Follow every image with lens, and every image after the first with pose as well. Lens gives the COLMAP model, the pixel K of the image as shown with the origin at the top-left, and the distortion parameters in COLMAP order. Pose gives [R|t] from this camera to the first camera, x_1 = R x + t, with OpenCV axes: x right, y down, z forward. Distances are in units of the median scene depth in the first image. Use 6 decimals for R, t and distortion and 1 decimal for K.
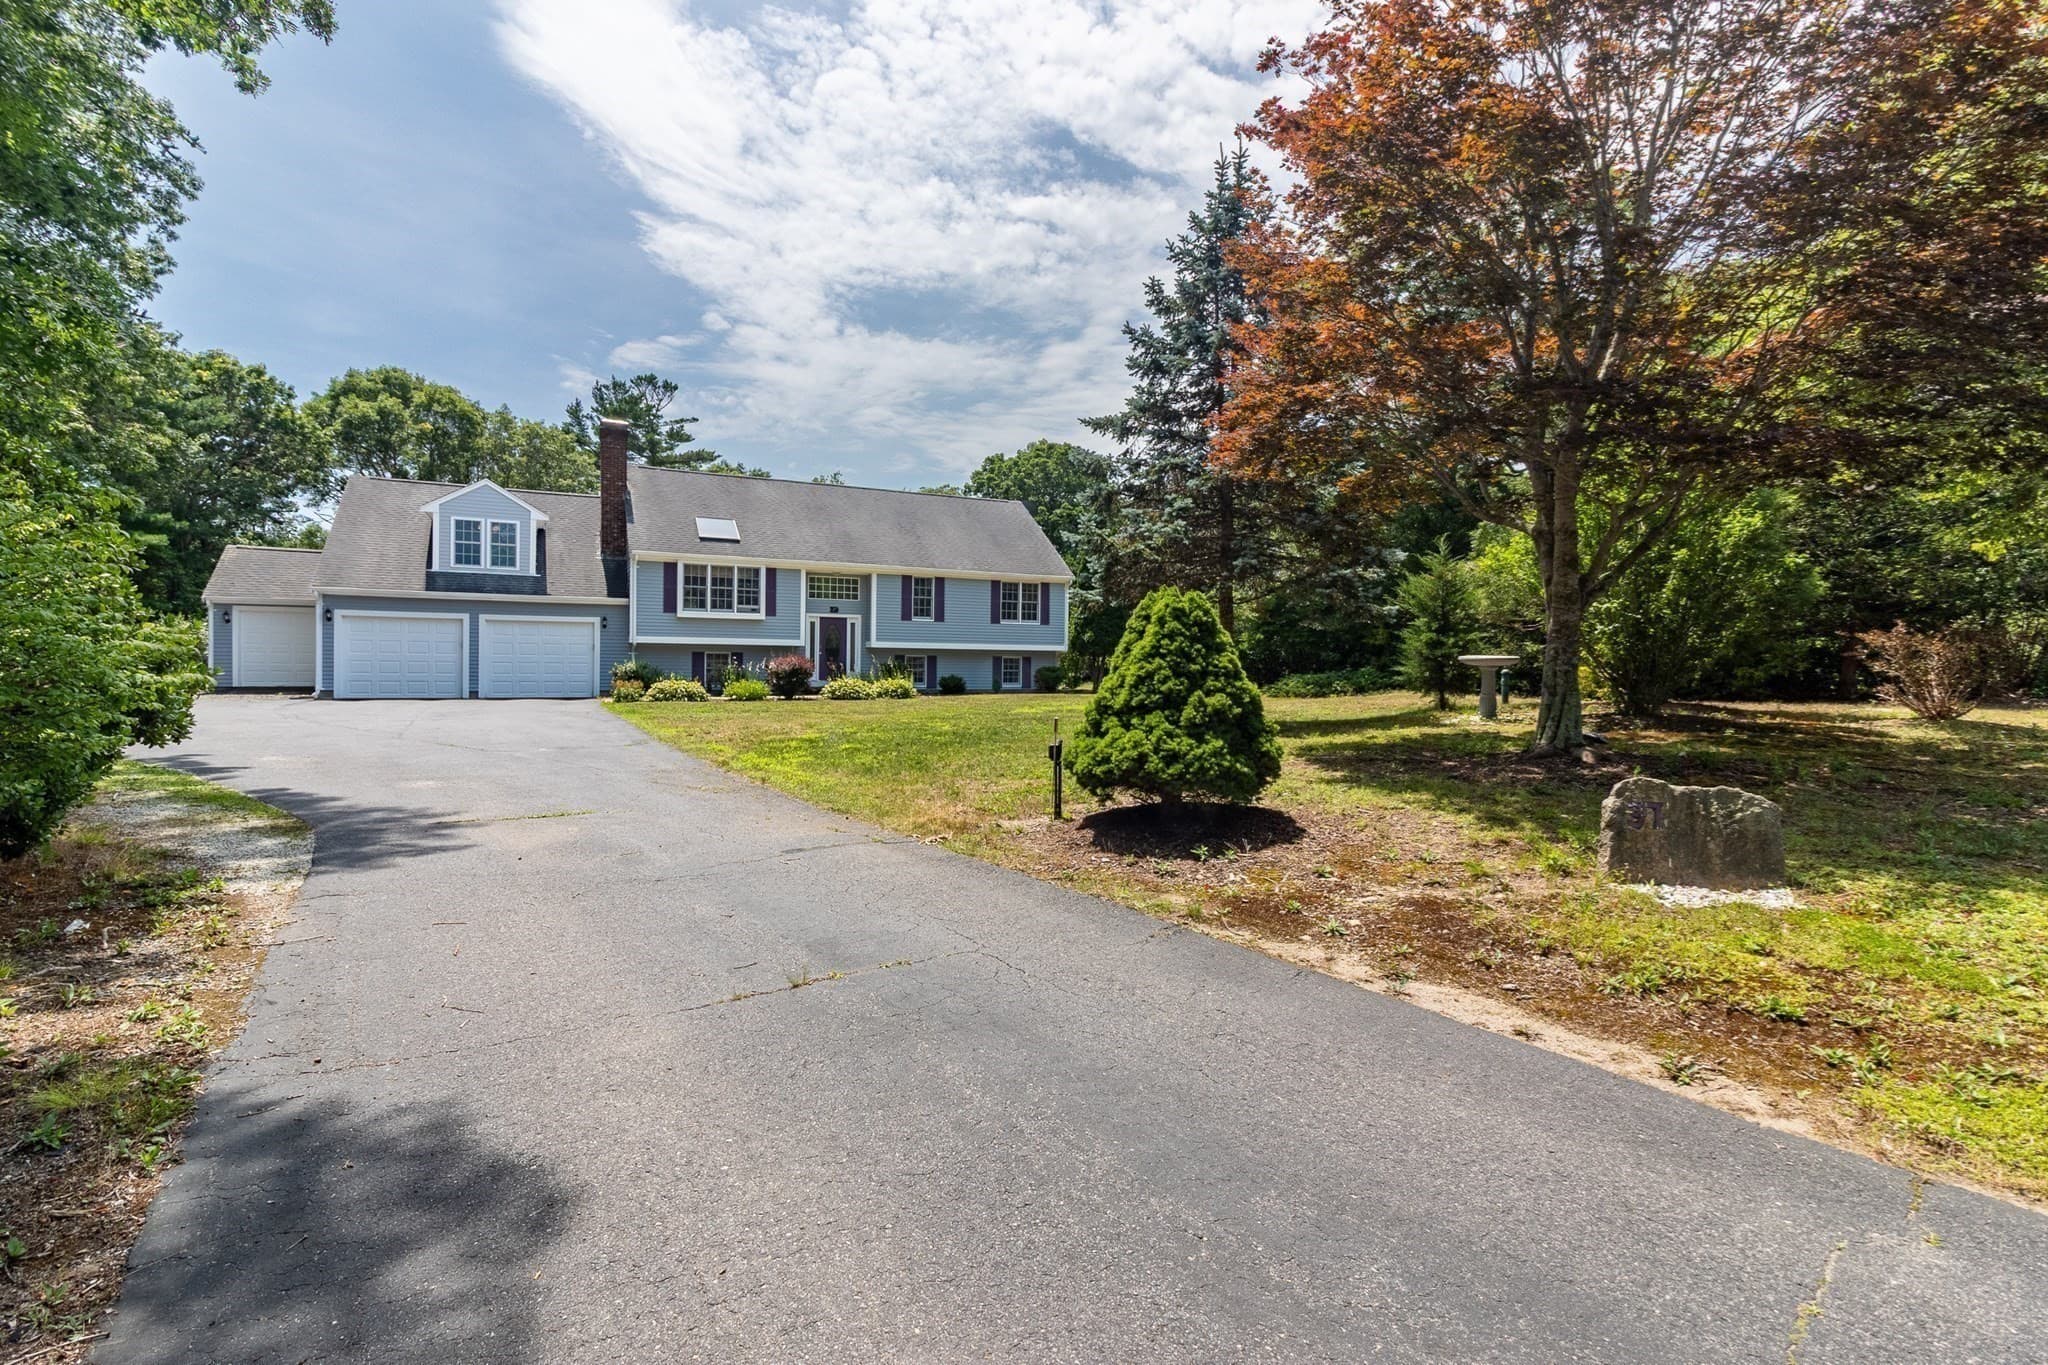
lens RADIAL K [[926.4, 0, 1015.9], [0, 926.4, 677.7], [0, 0, 1]] dist [0.002609, 0.000272]
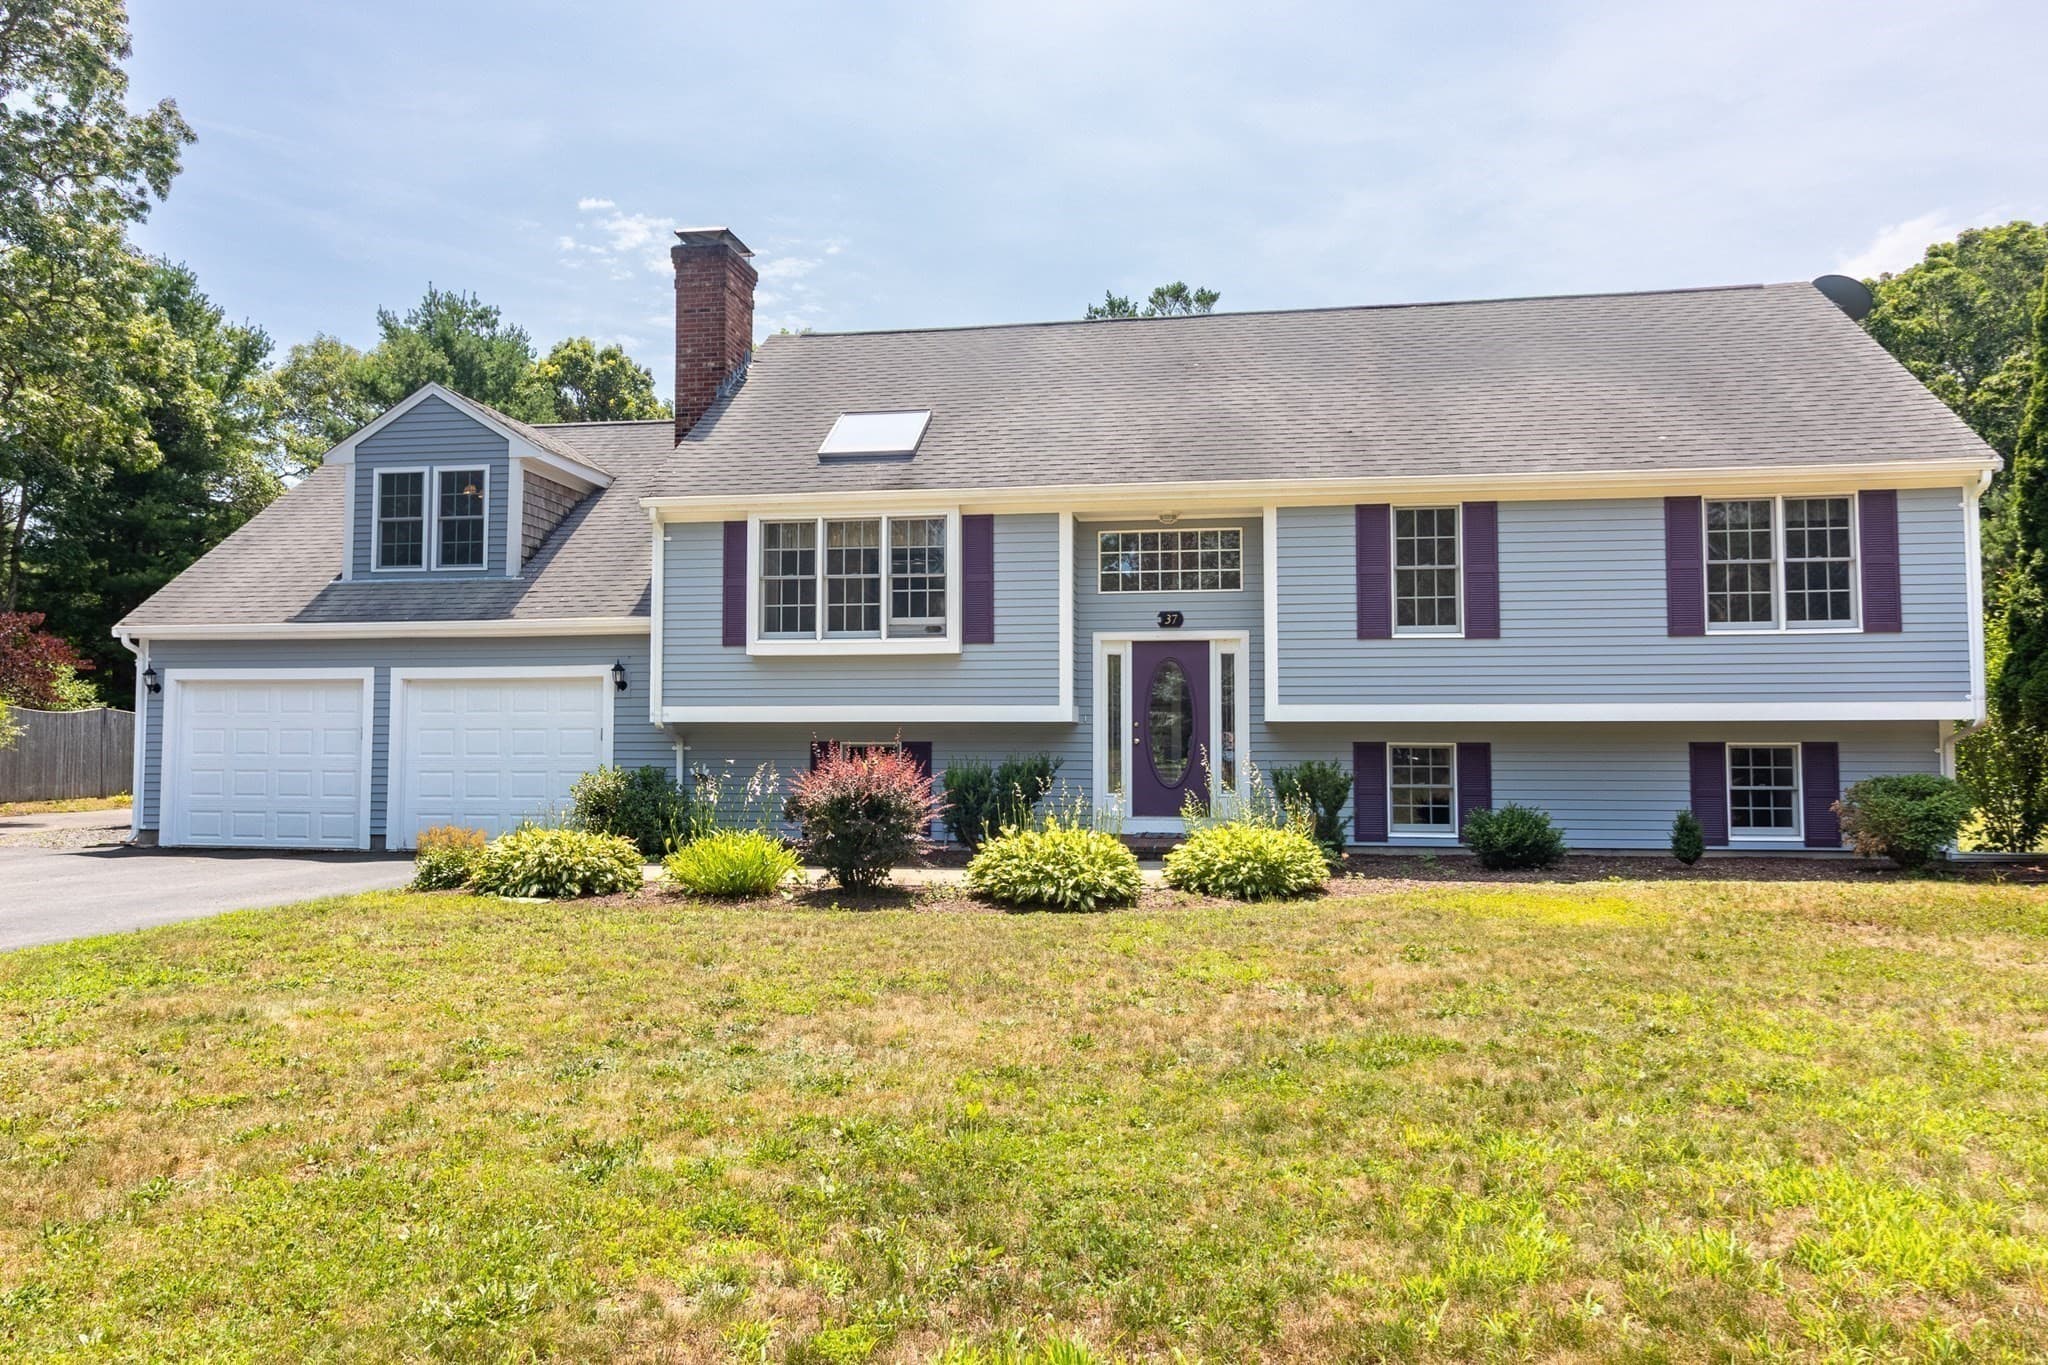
lens RADIAL K [[1359.1, 0, 1023.1], [0, 1359.1, 676.1], [0, 0, 1]] dist [-0.003393, -0.002703]
pose [[0.817624, -0.040447, -0.574330, 0.059252], [-0.001082, 0.997420, -0.071783, -0.013727], [0.575752, 0.059313, 0.815470, 0.538220]]
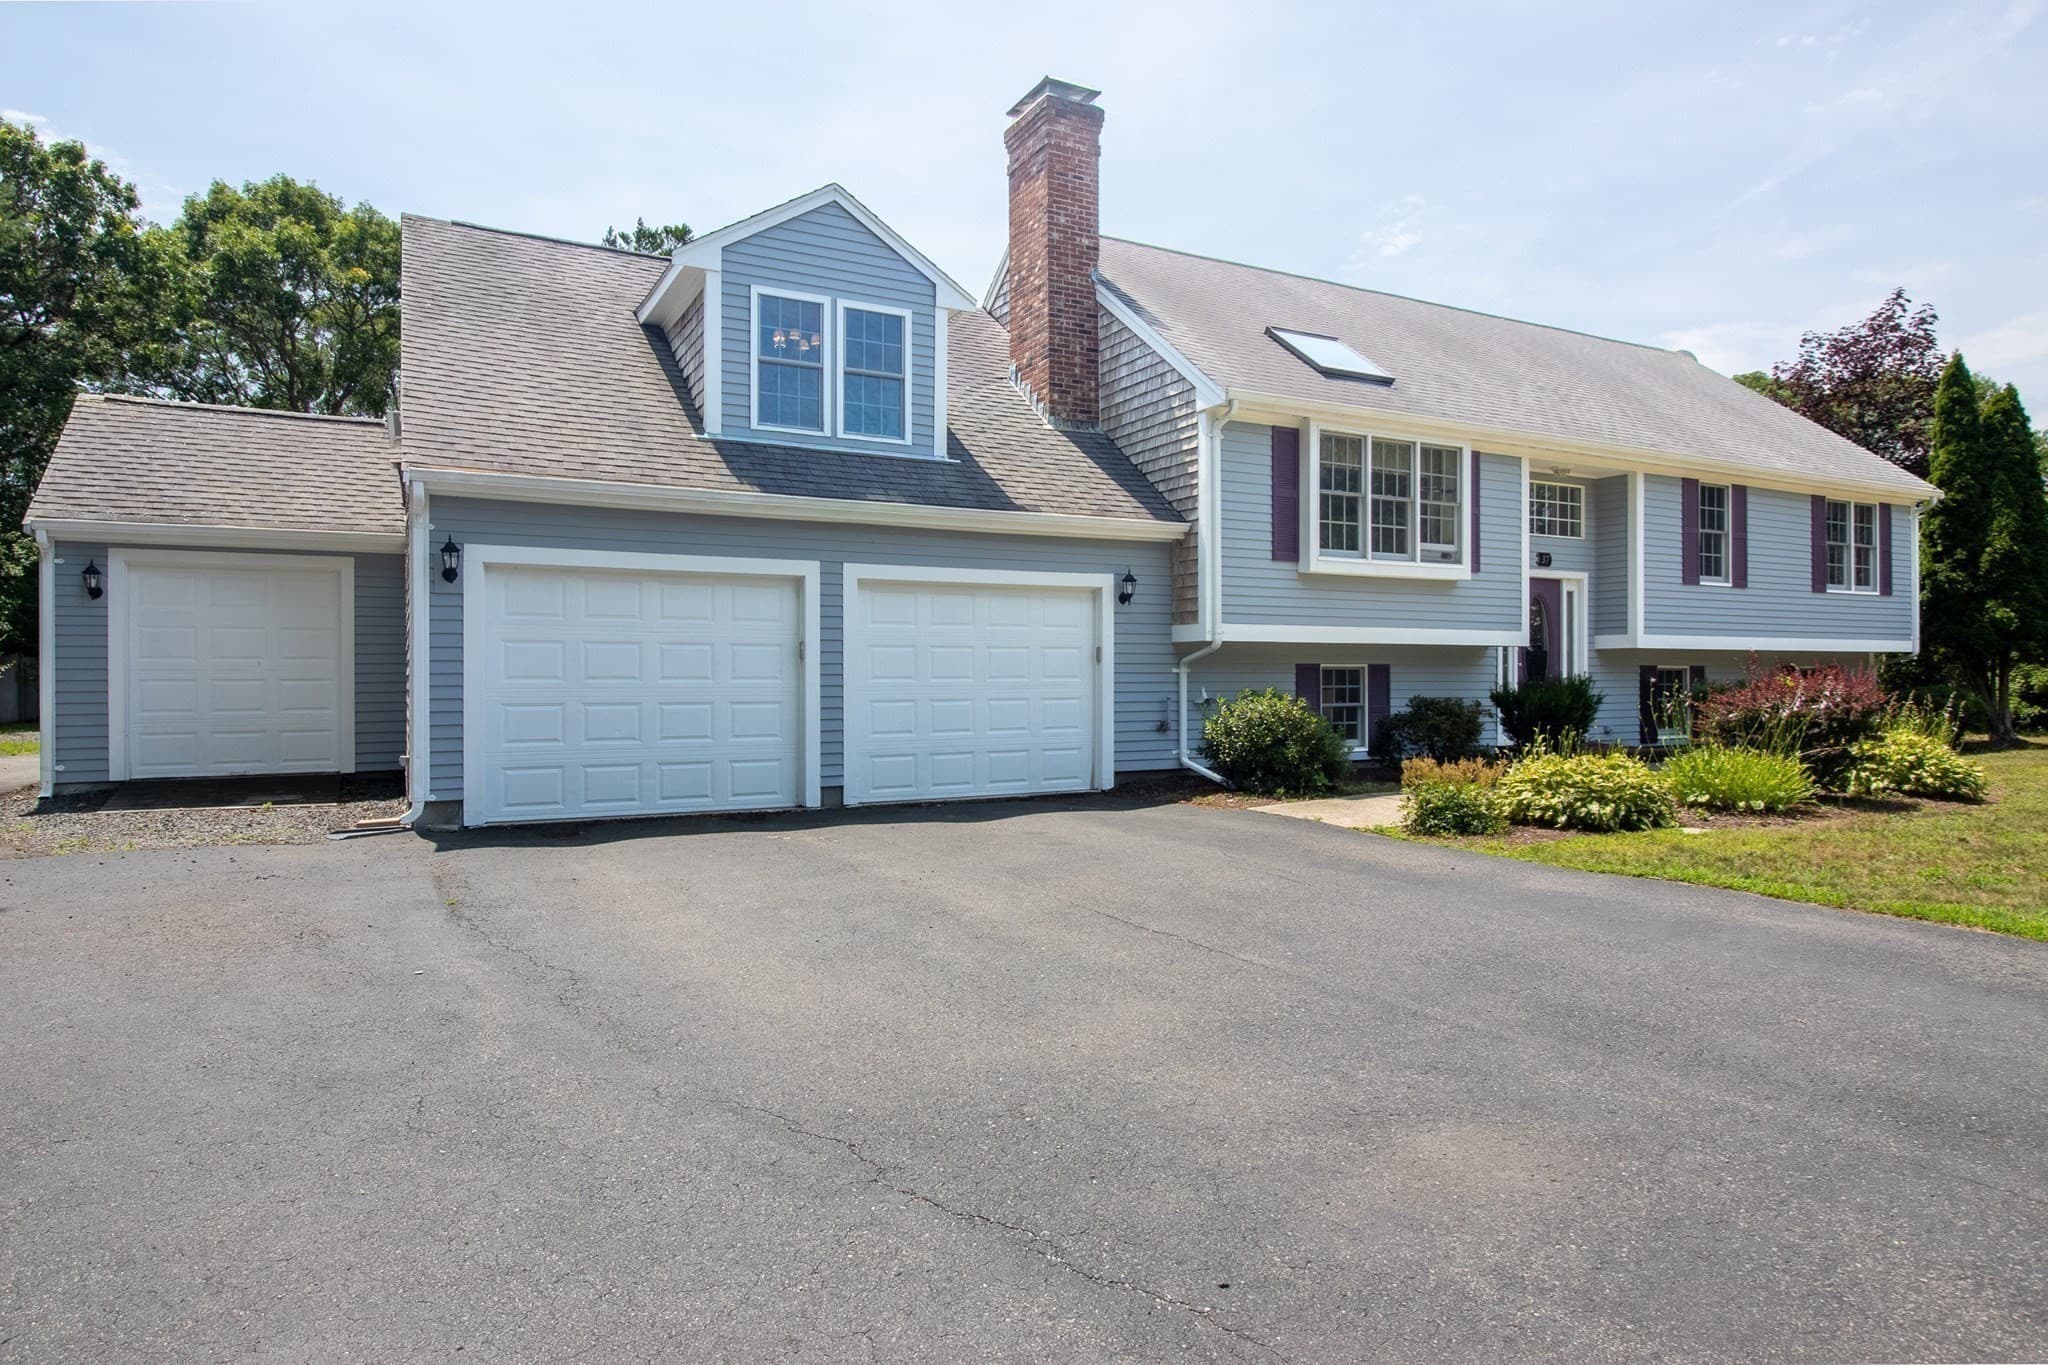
lens RADIAL K [[1154.8, 0, 1015.2], [0, 1154.8, 670.9], [0, 0, 1]] dist [0.006008, -0.006813]
pose [[0.999381, -0.010541, 0.033568, -0.453599], [0.011040, 0.999830, -0.014736, -0.018158], [-0.033407, 0.015097, 0.999328, 0.485851]]
